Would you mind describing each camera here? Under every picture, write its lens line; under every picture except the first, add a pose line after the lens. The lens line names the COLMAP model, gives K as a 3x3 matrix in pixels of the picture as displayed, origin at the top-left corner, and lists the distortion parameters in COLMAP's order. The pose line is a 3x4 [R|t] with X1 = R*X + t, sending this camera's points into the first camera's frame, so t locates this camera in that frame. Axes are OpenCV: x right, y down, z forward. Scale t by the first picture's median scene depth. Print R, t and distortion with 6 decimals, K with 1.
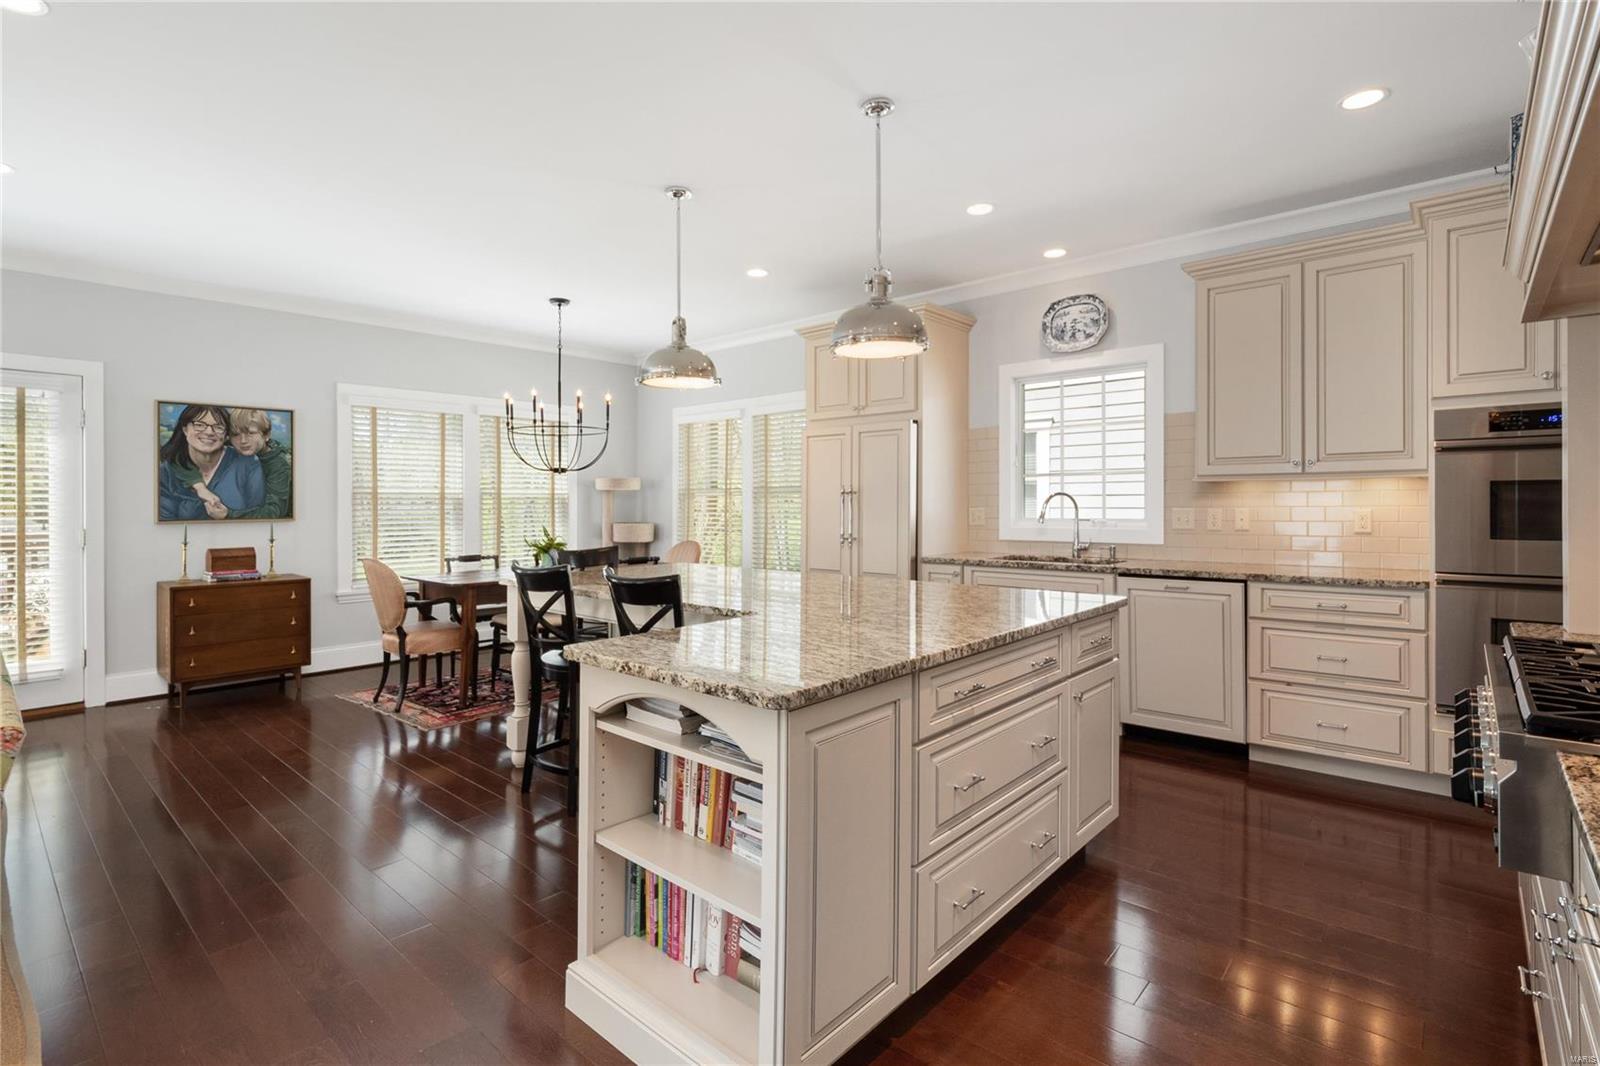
lens RADIAL K [[763.9, 0, 772.2], [0, 763.9, 498.2], [0, 0, 1]] dist [-0.003728, -0.005547]
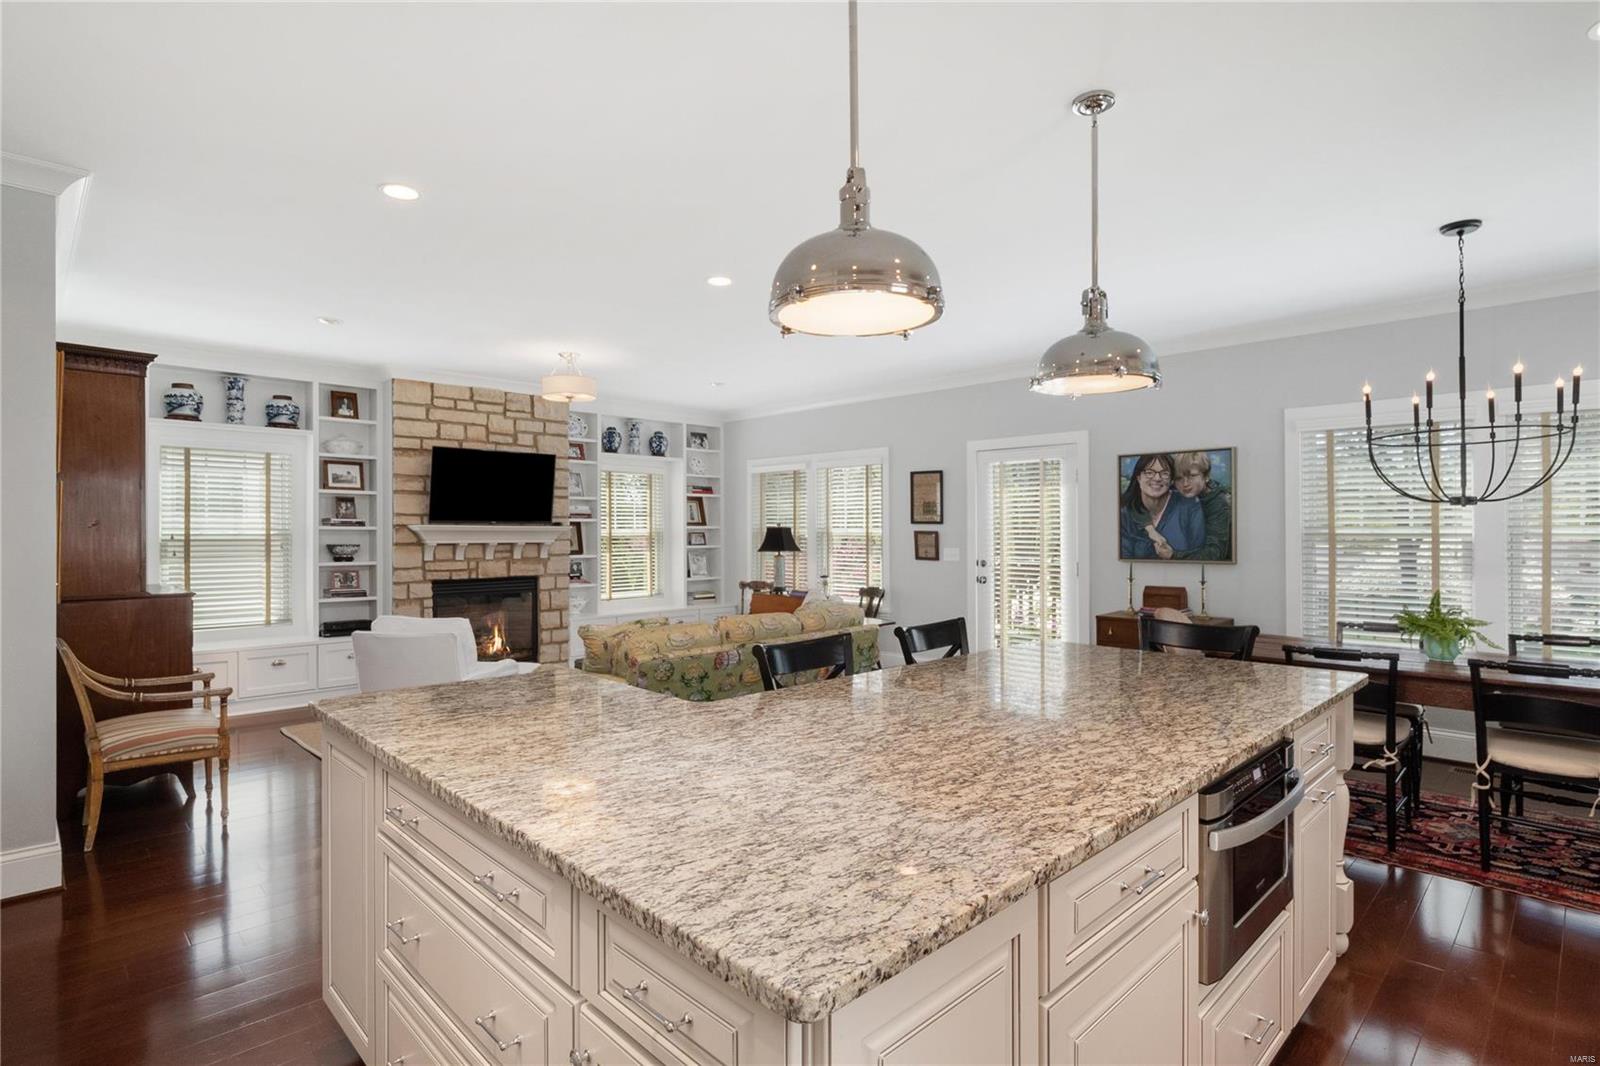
lens RADIAL K [[808.6, 0, 822.7], [0, 808.6, 514.1], [0, 0, 1]] dist [-0.004697, 0.002700]
pose [[-0.048902, -0.013770, -0.998709, 0.464599], [0.005654, 0.999885, -0.014063, -0.023758], [0.998788, -0.006334, -0.048819, 0.612432]]
